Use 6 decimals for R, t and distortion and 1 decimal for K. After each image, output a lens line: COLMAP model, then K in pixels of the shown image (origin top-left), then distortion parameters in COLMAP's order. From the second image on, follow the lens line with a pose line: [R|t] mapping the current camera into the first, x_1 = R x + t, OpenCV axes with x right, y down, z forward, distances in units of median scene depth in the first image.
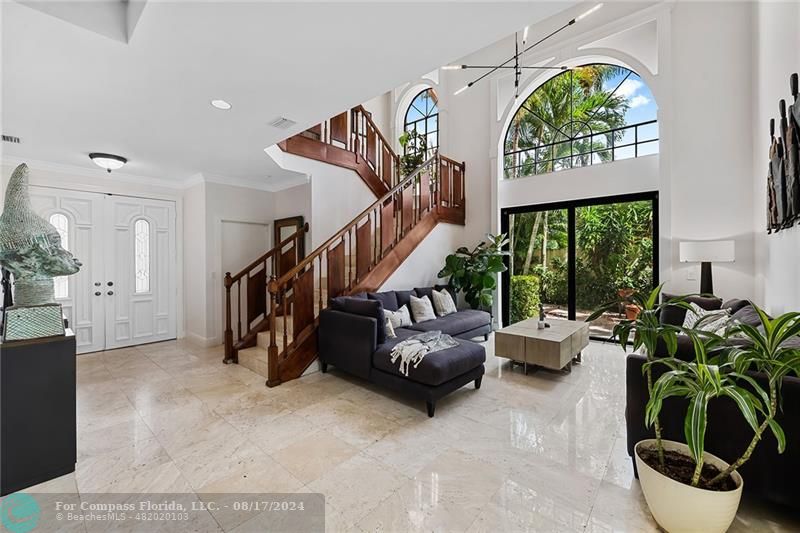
lens RADIAL K [[328.7, 0, 407.4], [0, 328.7, 263.4], [0, 0, 1]] dist [-0.000010, -0.000570]
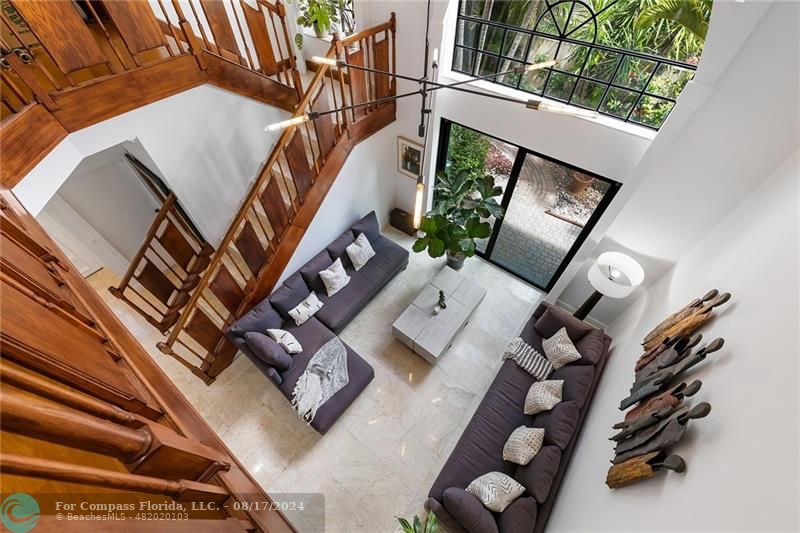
lens RADIAL K [[320.0, 0, 407.5], [0, 320.0, 266.3], [0, 0, 1]] dist [-0.003759, 0.000007]
pose [[0.998885, -0.017652, 0.043781, 0.242941], [-0.023130, 0.625459, 0.779914, -0.700618], [-0.041150, -0.780057, 0.624354, 0.432574]]
